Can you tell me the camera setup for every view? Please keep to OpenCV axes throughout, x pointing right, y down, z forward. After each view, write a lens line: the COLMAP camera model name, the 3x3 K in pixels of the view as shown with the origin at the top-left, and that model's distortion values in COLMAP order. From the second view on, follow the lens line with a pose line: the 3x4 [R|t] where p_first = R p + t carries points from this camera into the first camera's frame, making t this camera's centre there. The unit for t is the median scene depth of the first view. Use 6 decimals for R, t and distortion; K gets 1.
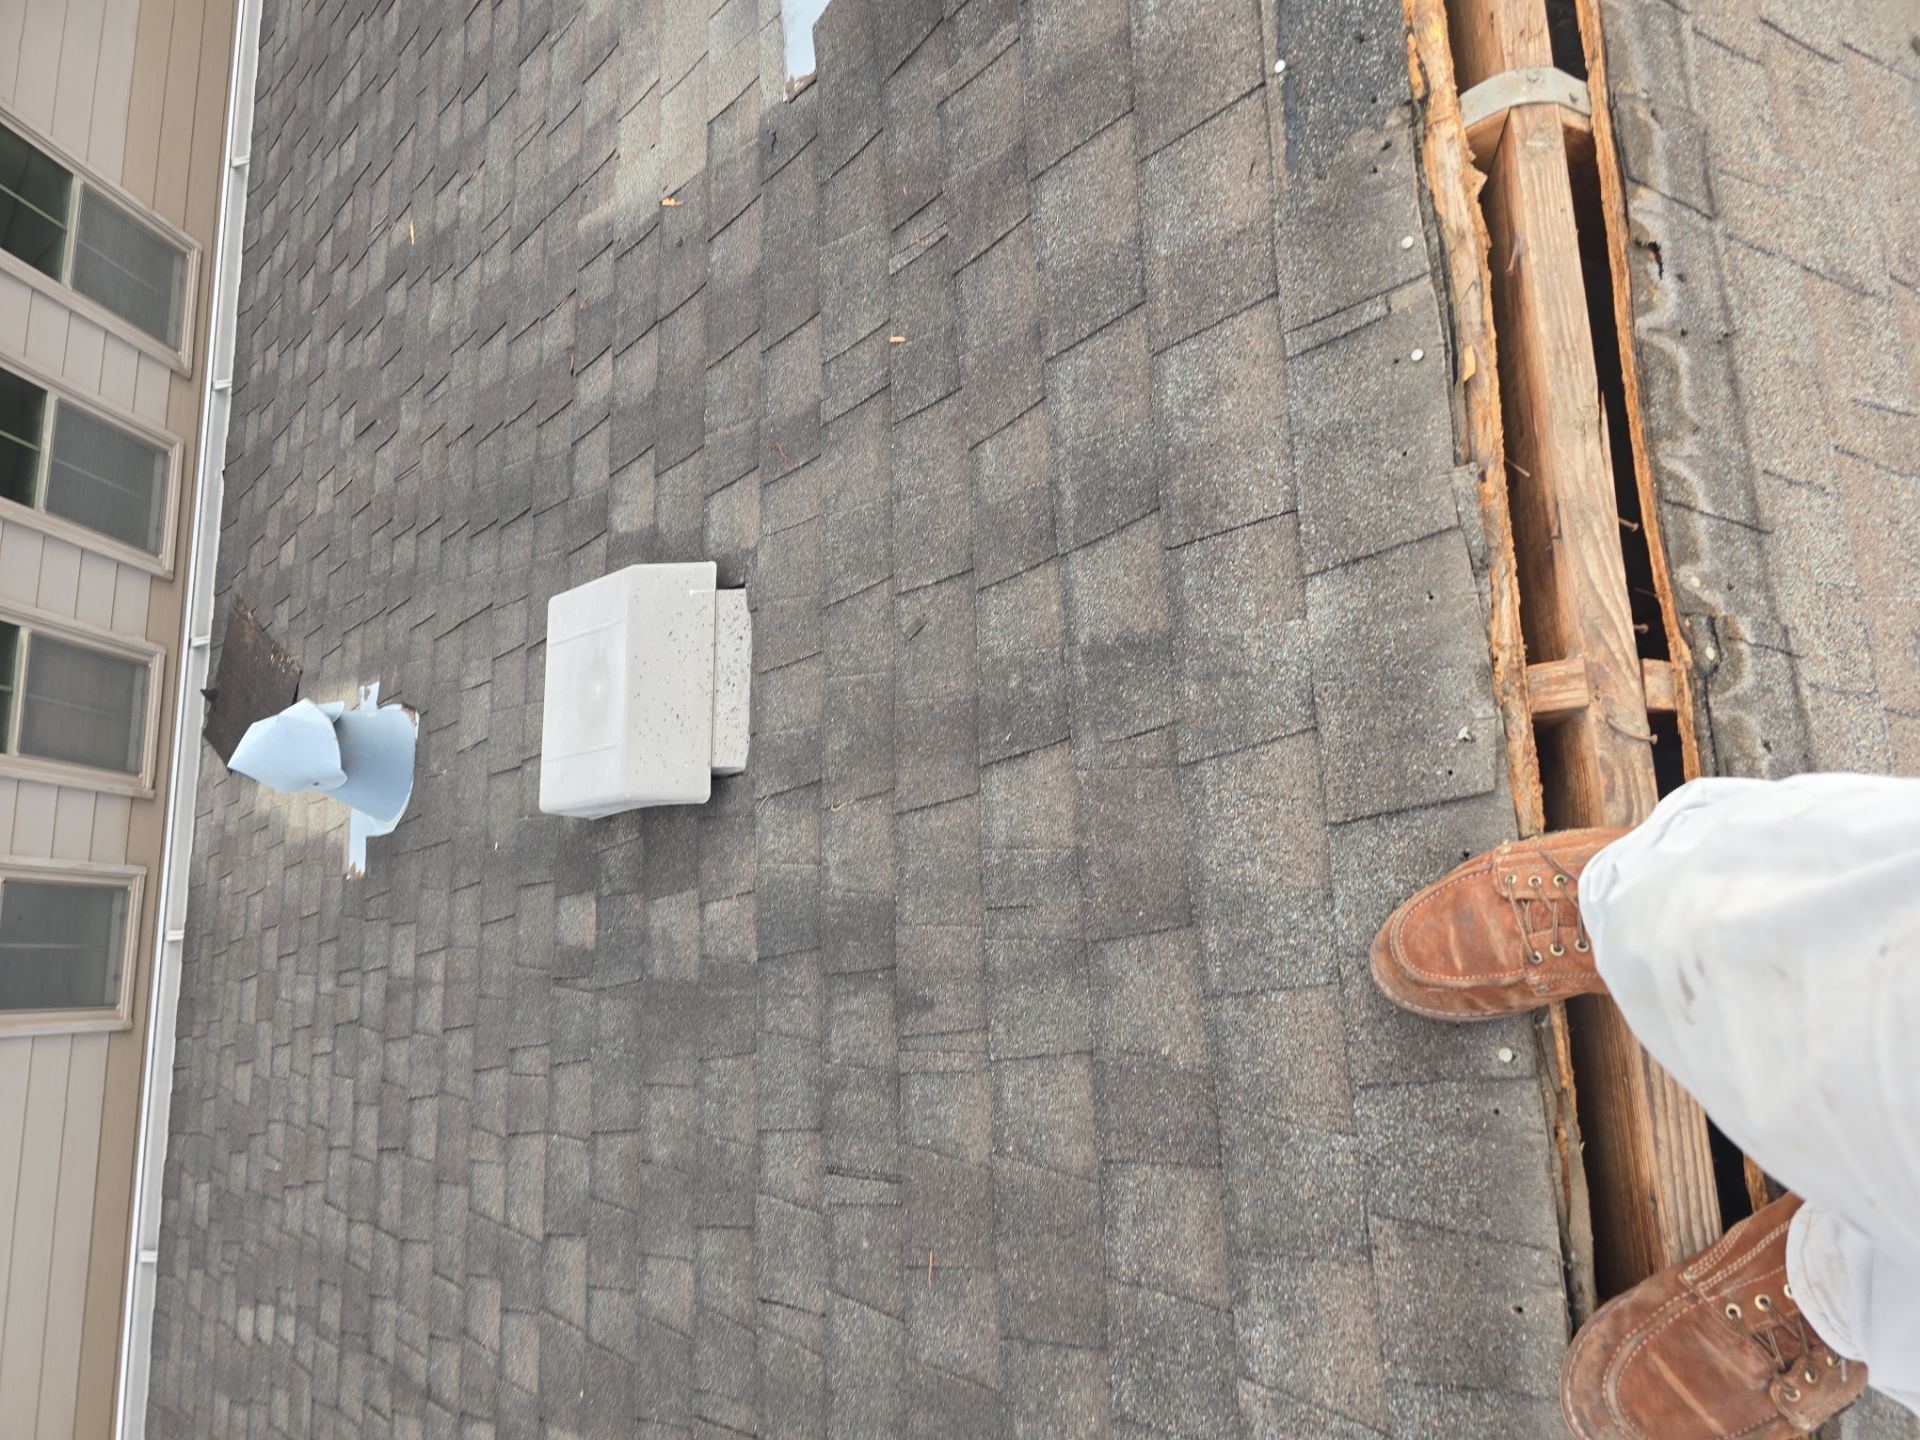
lens RADIAL K [[1277.6, 0, 964.4], [0, 1277.6, 720.1], [0, 0, 1]] dist [0.059585, -0.058151]
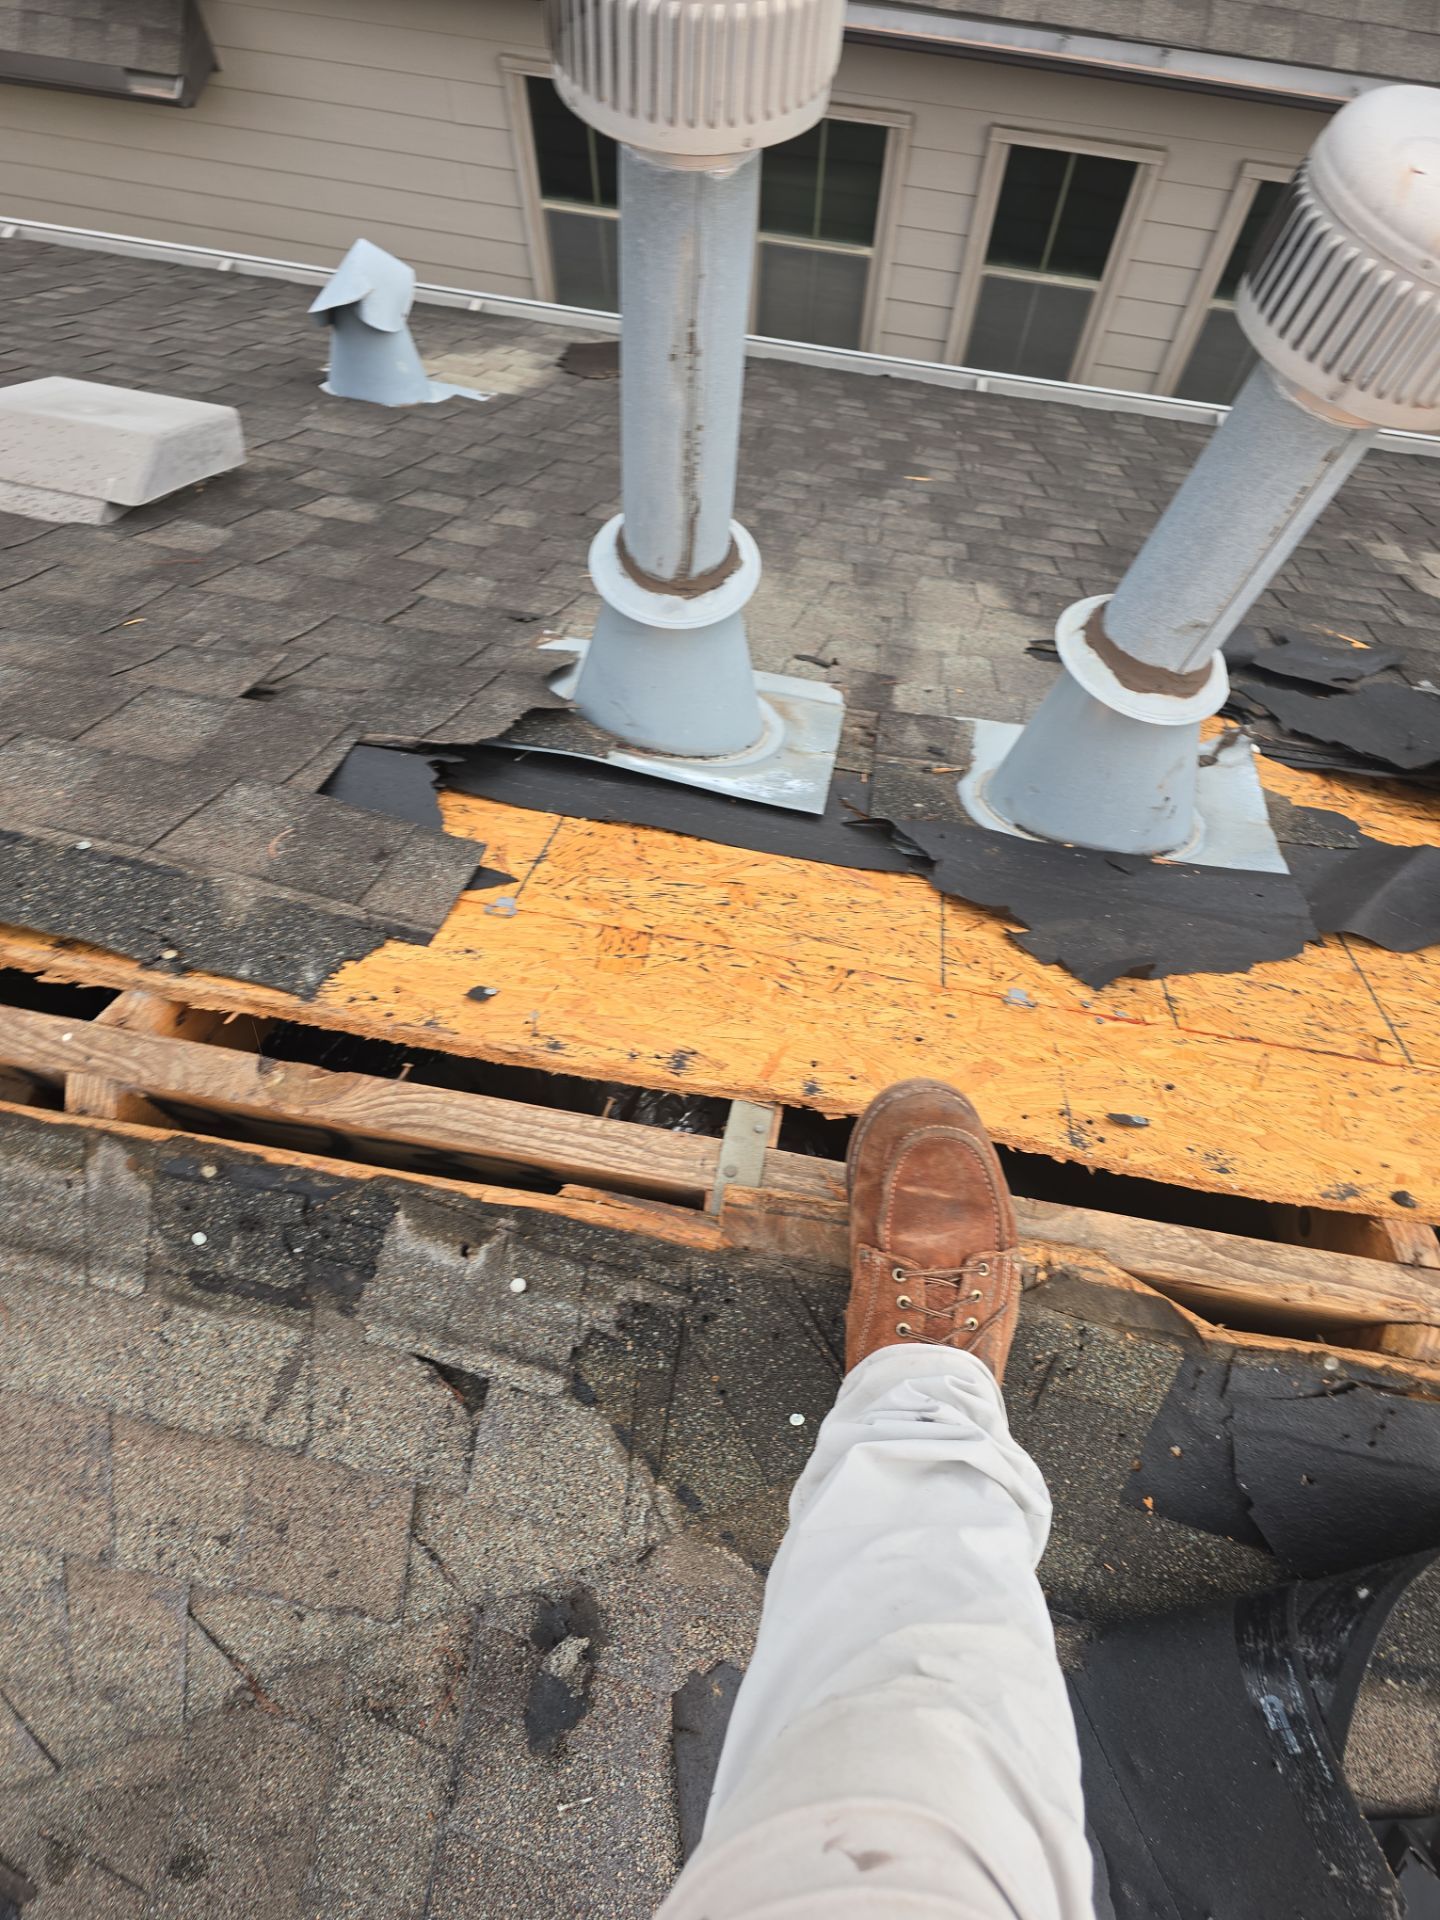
lens RADIAL K [[1277.6, 0, 726.8], [0, 1277.6, 959.6], [0, 0, 1]] dist [0.059585, -0.058151]
pose [[-0.219127, 0.956950, -0.190340, 0.355139], [-0.952894, -0.167965, 0.252550, -1.277394], [0.209707, 0.236714, 0.948678, 0.253389]]
